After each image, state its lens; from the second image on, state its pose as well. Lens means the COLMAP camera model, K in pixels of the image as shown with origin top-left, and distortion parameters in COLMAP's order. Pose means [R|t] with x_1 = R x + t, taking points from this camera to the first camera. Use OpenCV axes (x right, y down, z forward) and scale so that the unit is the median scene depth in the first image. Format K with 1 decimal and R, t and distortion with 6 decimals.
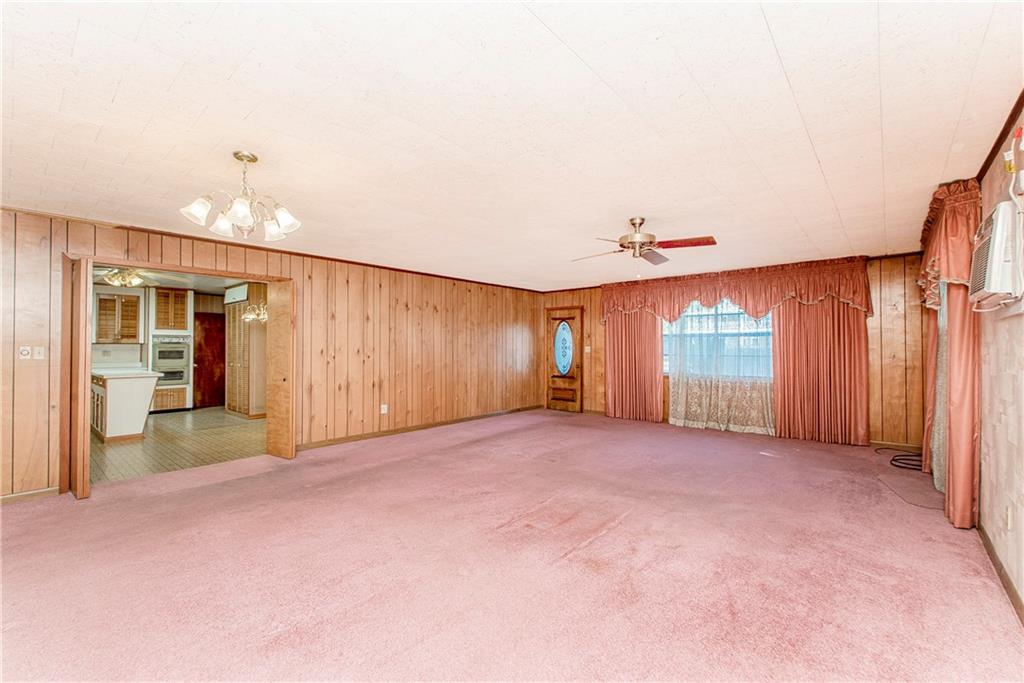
lens RADIAL K [[443.7, 0, 510.6], [0, 443.7, 339.2], [0, 0, 1]] dist [-0.000658, -0.000069]
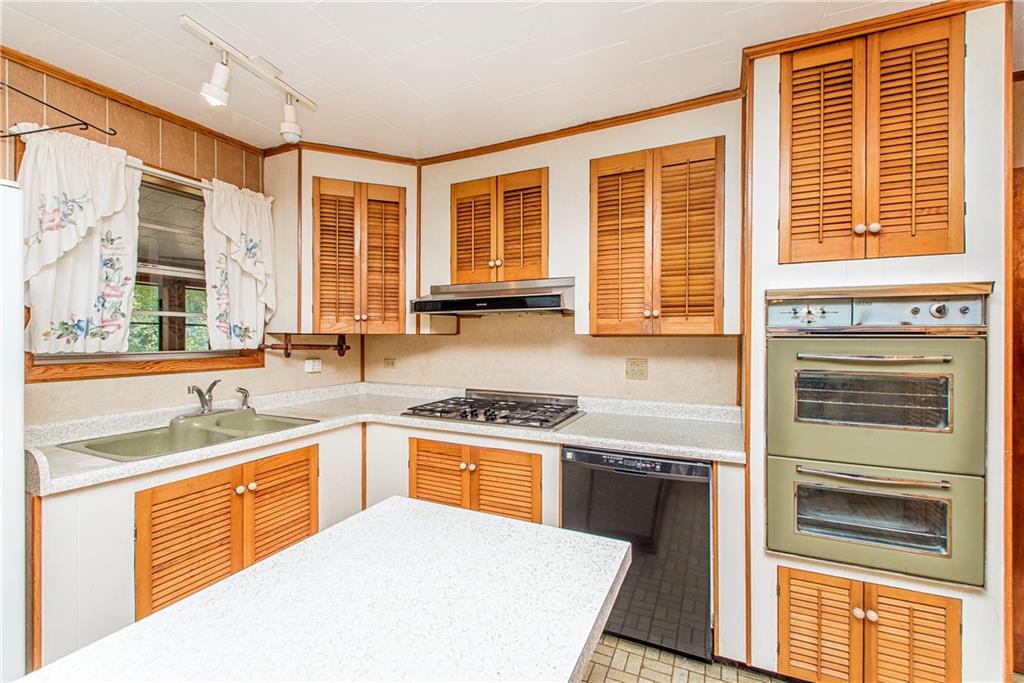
lens RADIAL K [[430.4, 0, 509.5], [0, 430.4, 335.1], [0, 0, 1]] dist [0.000395, -0.000072]
pose [[0.242687, -0.003260, -0.970099, -0.646311], [0.016563, 0.999863, 0.000783, 0.007211], [0.969963, -0.016258, 0.242708, 0.836479]]
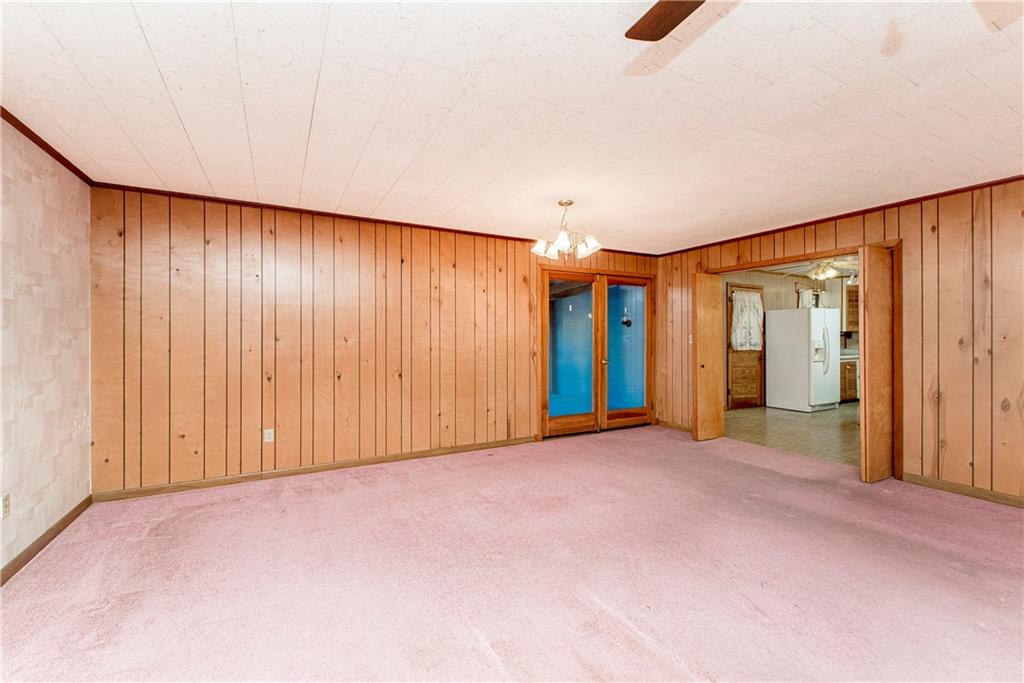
lens RADIAL K [[430.4, 0, 509.5], [0, 430.4, 335.1], [0, 0, 1]] dist [0.000395, -0.000072]
pose [[-0.369161, -0.002169, -0.929363, 0.246366], [0.018968, 0.999771, -0.009867, 0.008043], [0.929172, -0.021271, -0.369035, 0.424657]]
